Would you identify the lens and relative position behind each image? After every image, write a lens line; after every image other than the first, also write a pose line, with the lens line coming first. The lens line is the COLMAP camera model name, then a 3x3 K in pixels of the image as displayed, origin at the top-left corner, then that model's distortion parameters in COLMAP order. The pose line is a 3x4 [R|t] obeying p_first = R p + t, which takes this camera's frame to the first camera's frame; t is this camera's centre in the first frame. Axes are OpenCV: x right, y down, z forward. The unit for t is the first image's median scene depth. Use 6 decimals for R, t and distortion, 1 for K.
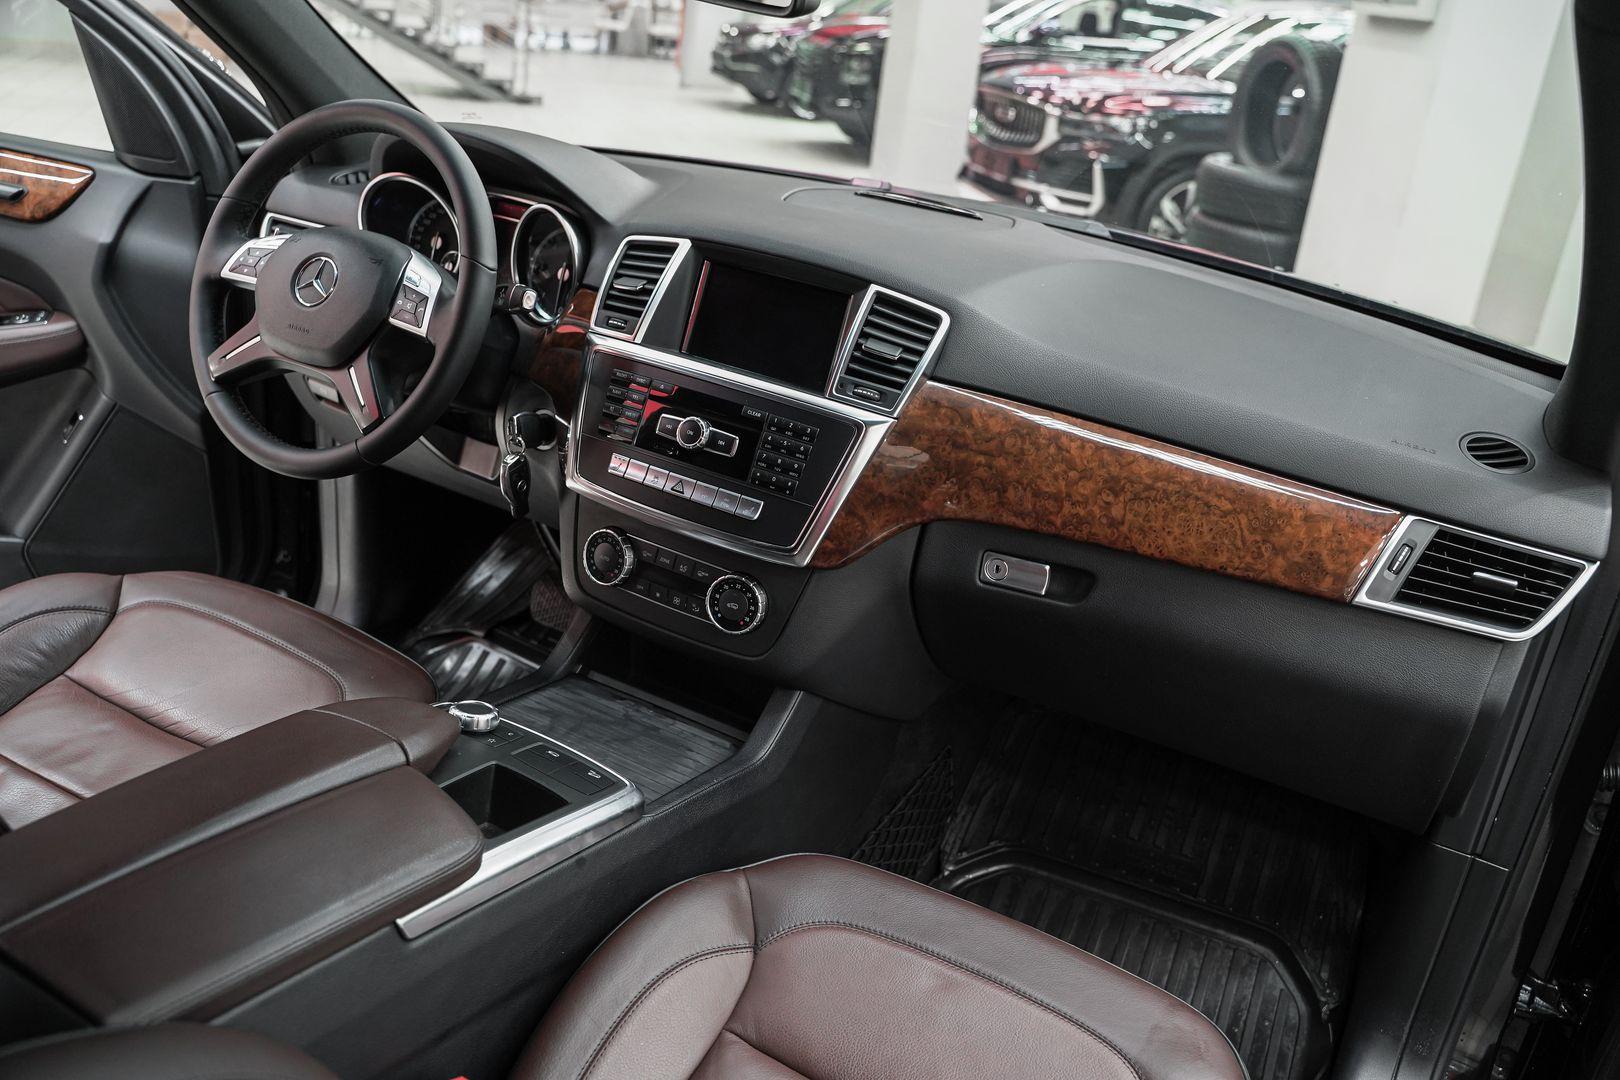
lens RADIAL K [[1327.4, 0, 810.0], [0, 1327.4, 540.0], [0, 0, 1]] dist [-0.120210, 0.104269]
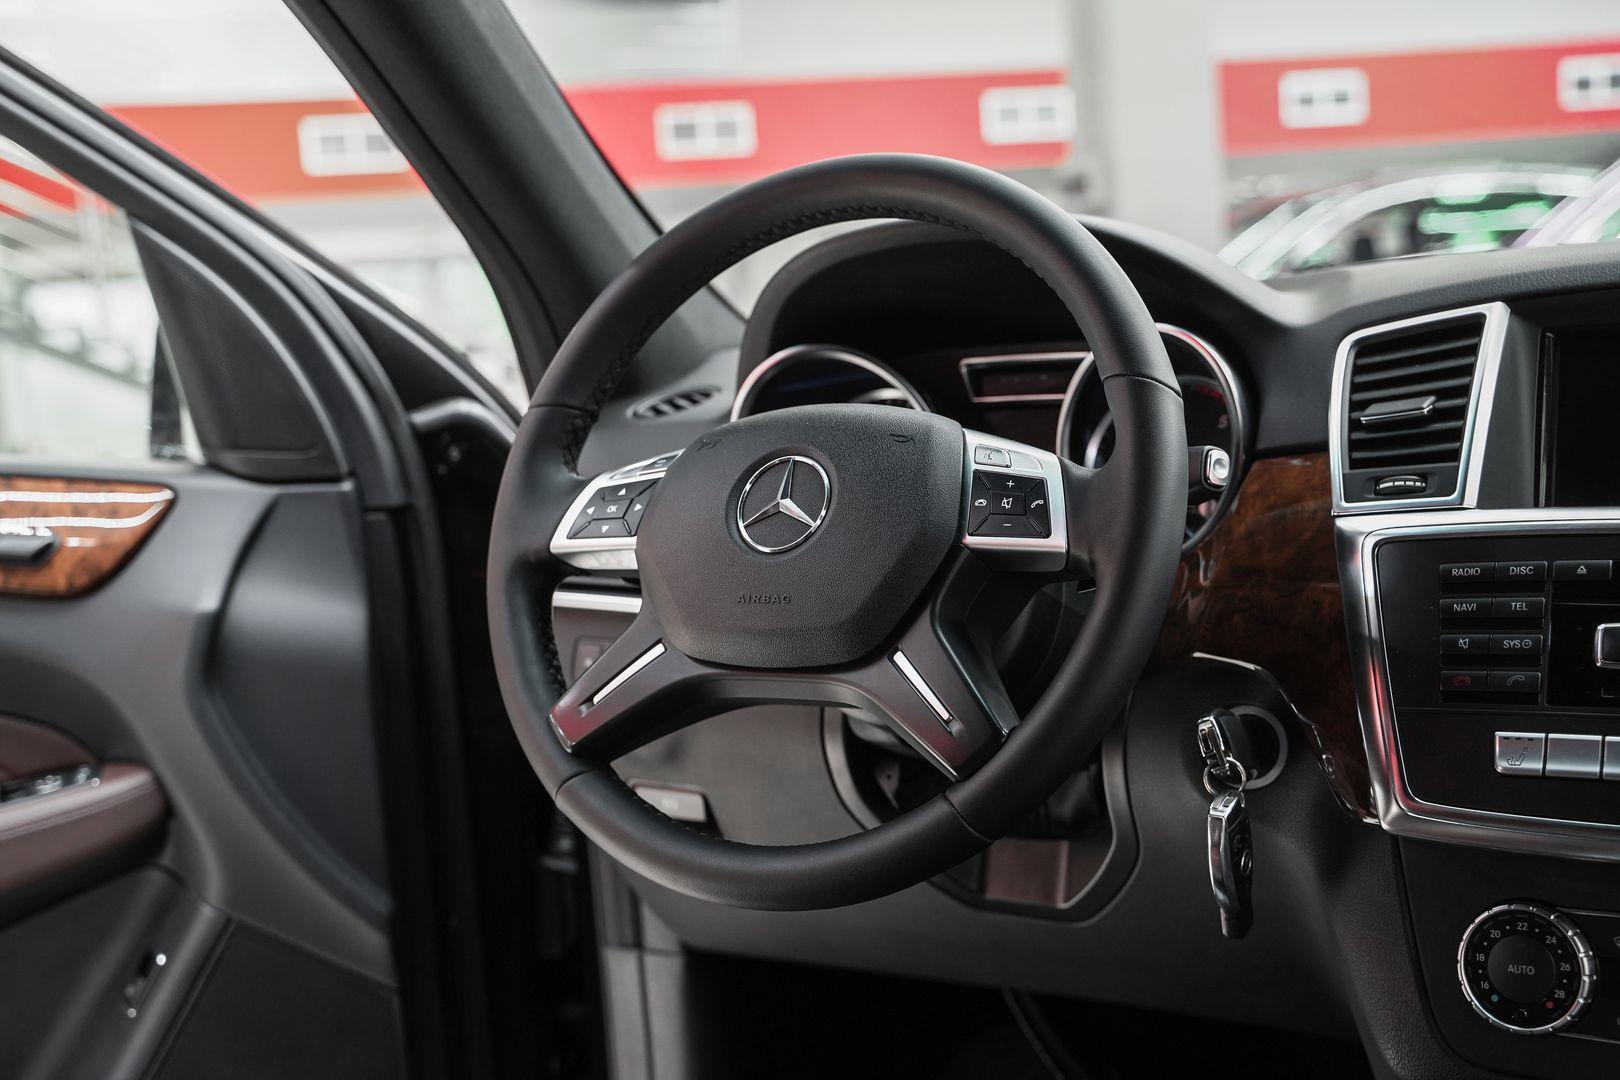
lens RADIAL K [[1997.3, 0, 810.0], [0, 1997.3, 540.0], [0, 0, 1]] dist [0.043885, -0.004647]
pose [[0.982710, -0.180551, -0.041016, -0.330854], [0.160277, 0.940456, -0.299756, 0.041337], [0.092695, 0.288000, 0.953134, 0.276441]]
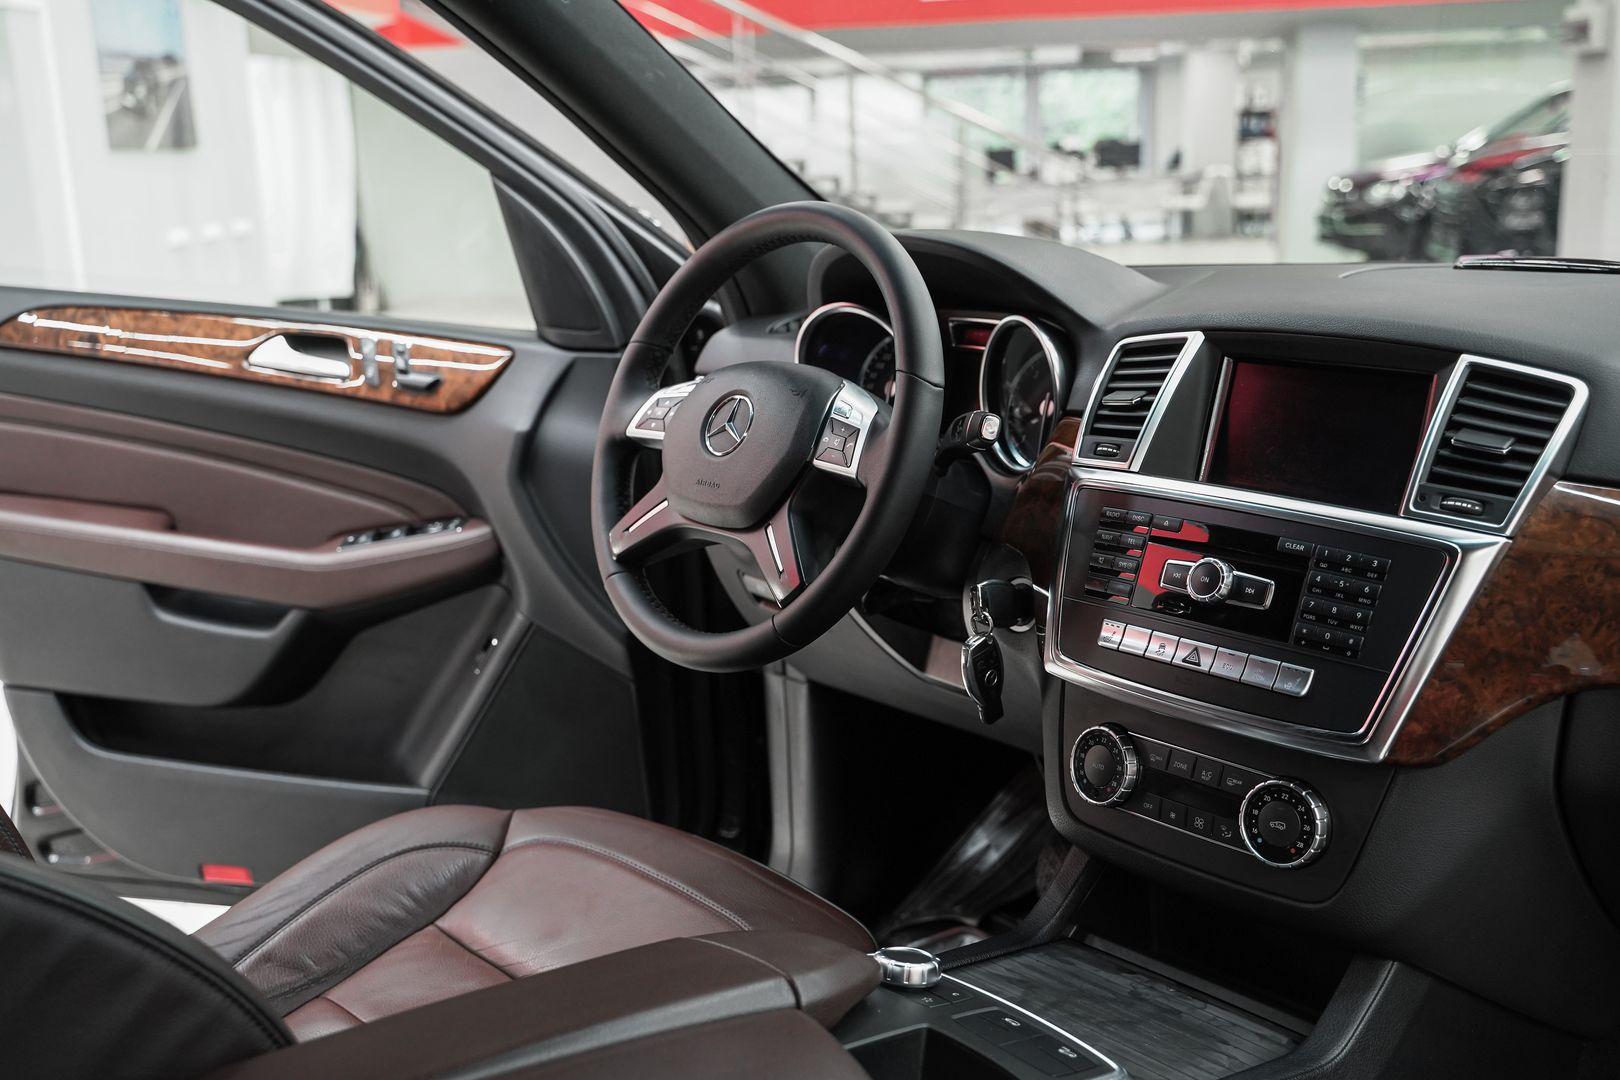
lens RADIAL K [[1738.4, 0, 783.9], [0, 1738.4, 539.6], [0, 0, 1]] dist [-0.052413, 0.157697]
pose [[0.924027, -0.064786, -0.376798, 0.049970], [-0.010088, 0.981064, -0.193421, 0.075366], [0.382194, 0.182527, 0.905876, 0.053383]]
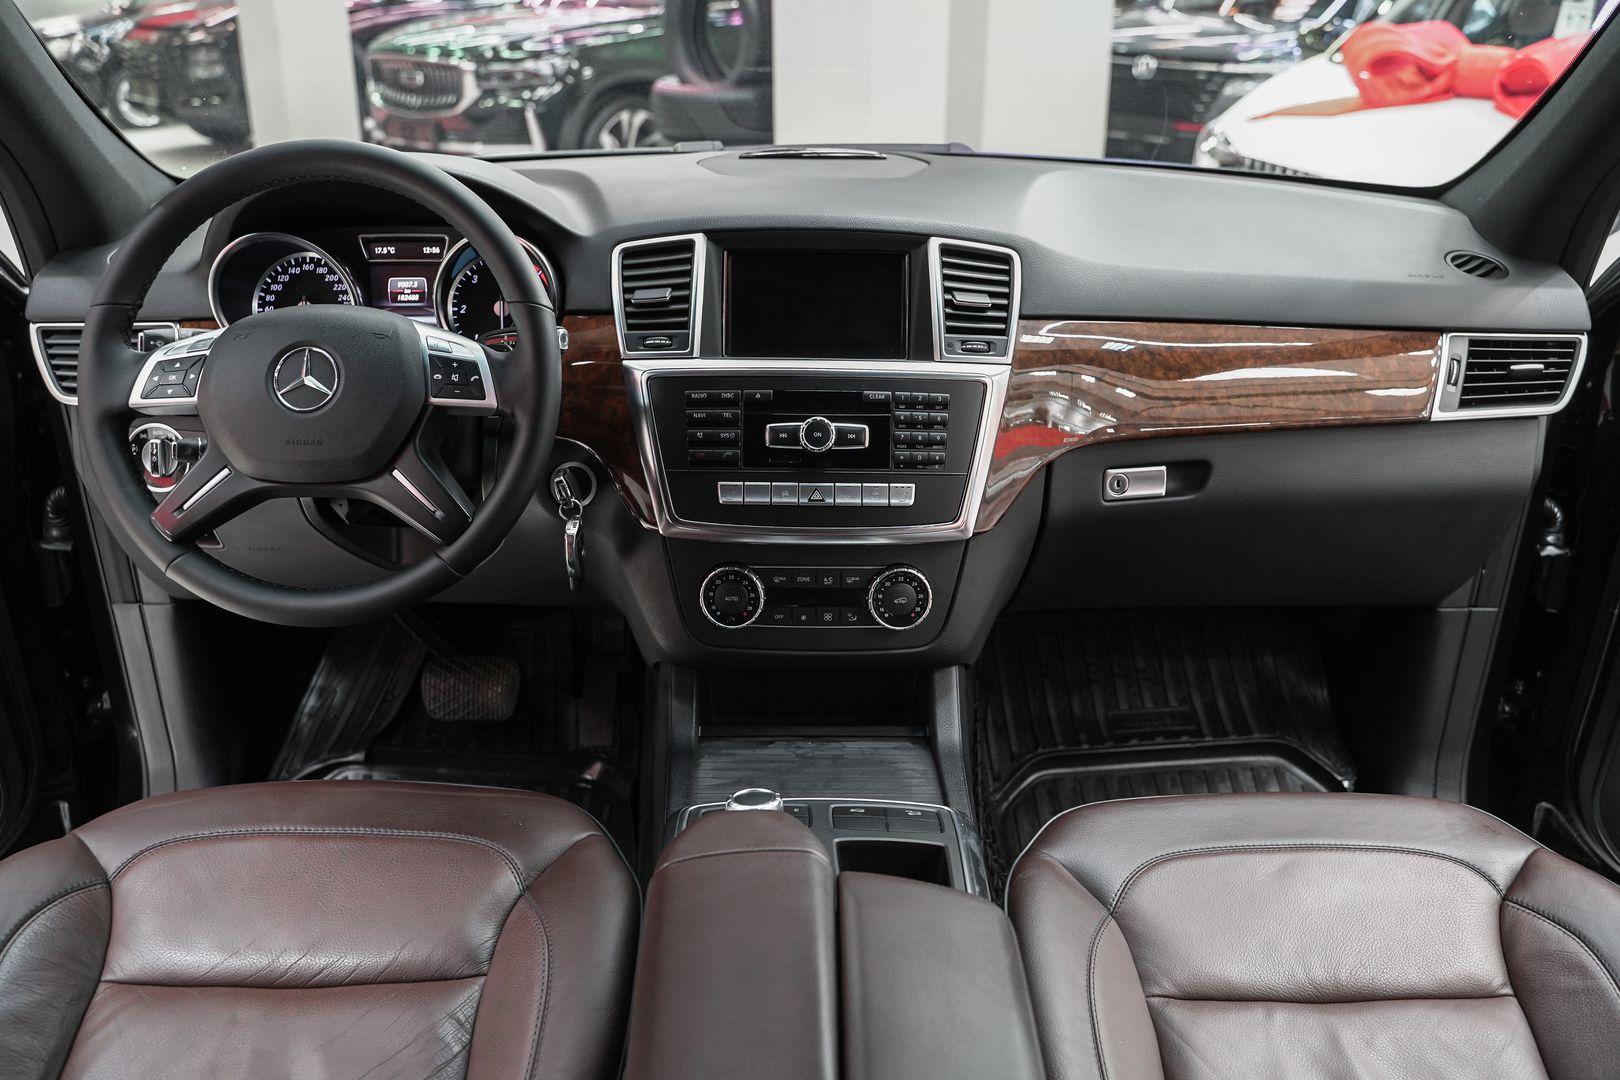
lens RADIAL K [[1327.4, 0, 810.0], [0, 1327.4, 540.0], [0, 0, 1]] dist [-0.120210, 0.104269]
pose [[0.864384, -0.296182, 0.406345, -0.451133], [0.280394, 0.954721, 0.099429, -0.096177], [-0.417395, 0.027992, 0.908294, 0.159267]]
